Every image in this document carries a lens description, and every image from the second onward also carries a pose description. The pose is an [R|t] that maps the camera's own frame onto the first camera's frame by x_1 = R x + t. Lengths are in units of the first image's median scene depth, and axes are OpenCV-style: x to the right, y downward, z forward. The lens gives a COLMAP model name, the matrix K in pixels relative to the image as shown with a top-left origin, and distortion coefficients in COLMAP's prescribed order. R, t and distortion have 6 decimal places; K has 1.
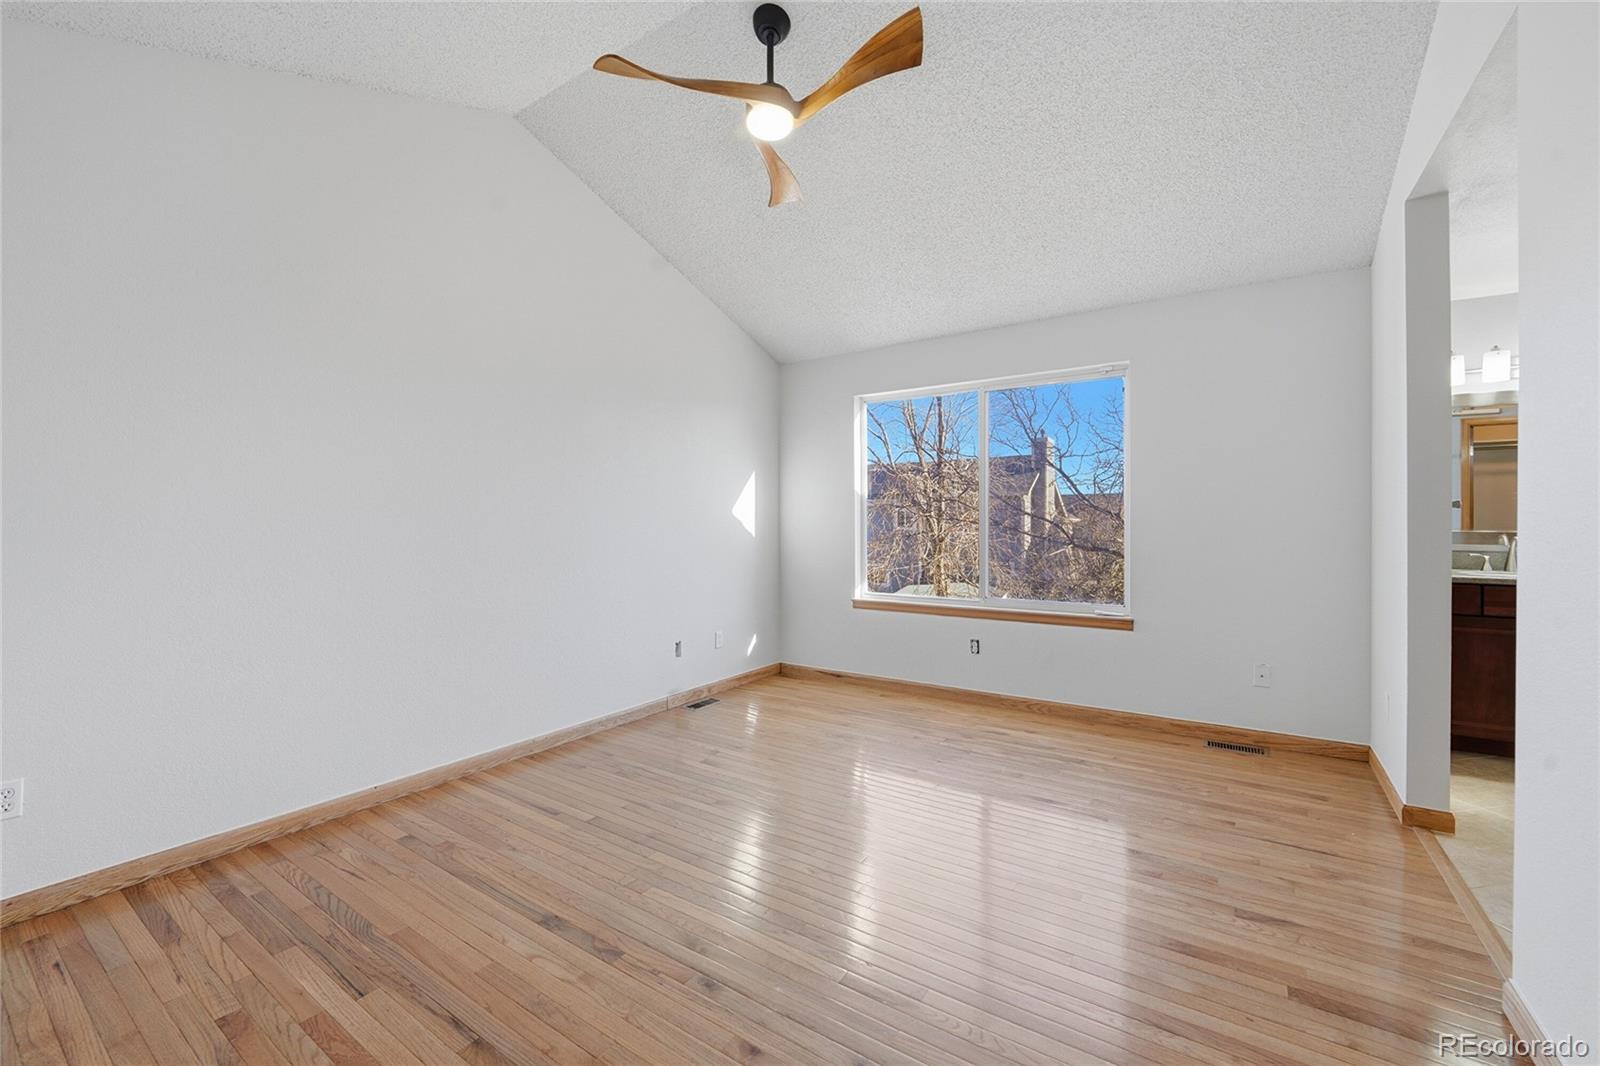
lens RADIAL K [[639.2, 0, 798.7], [0, 639.2, 536.7], [0, 0, 1]] dist [-0.000613, -0.000138]
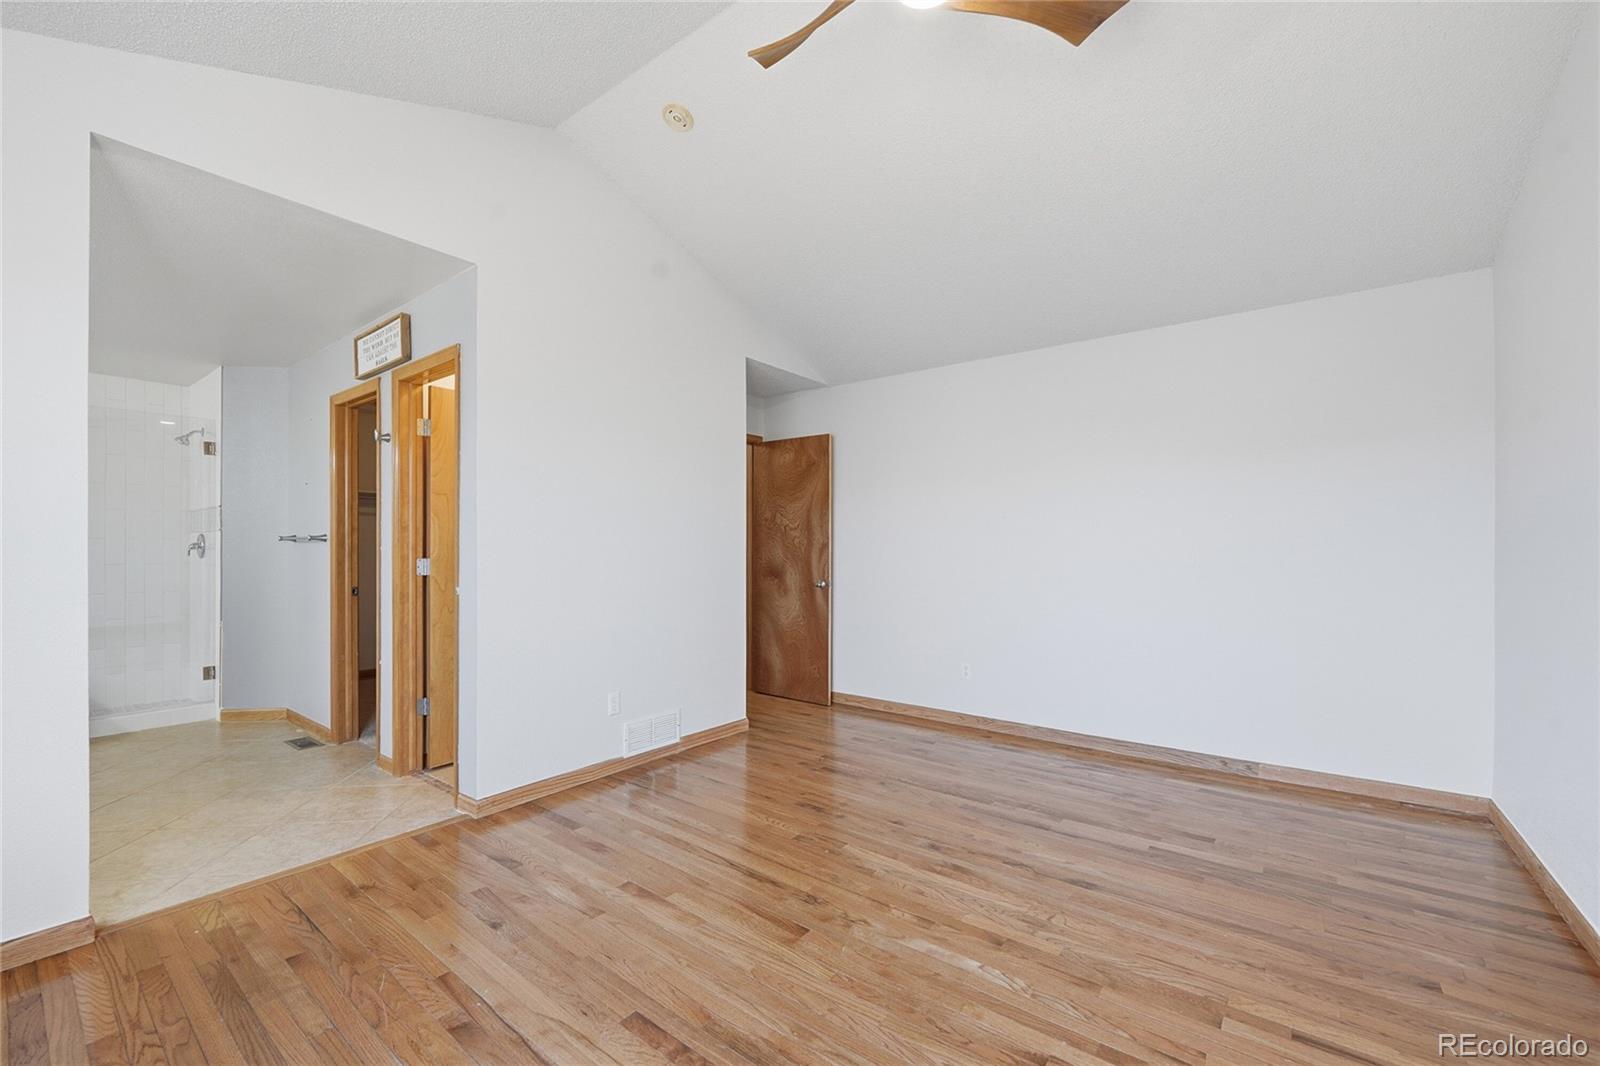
lens RADIAL K [[665.3, 0, 782.6], [0, 665.3, 546.5], [0, 0, 1]] dist [-0.007656, -0.000553]
pose [[-0.994936, 0.000457, 0.100508, 0.051808], [0.002469, 0.999799, 0.019897, -0.052632], [-0.100478, 0.020044, -0.994737, 2.254700]]
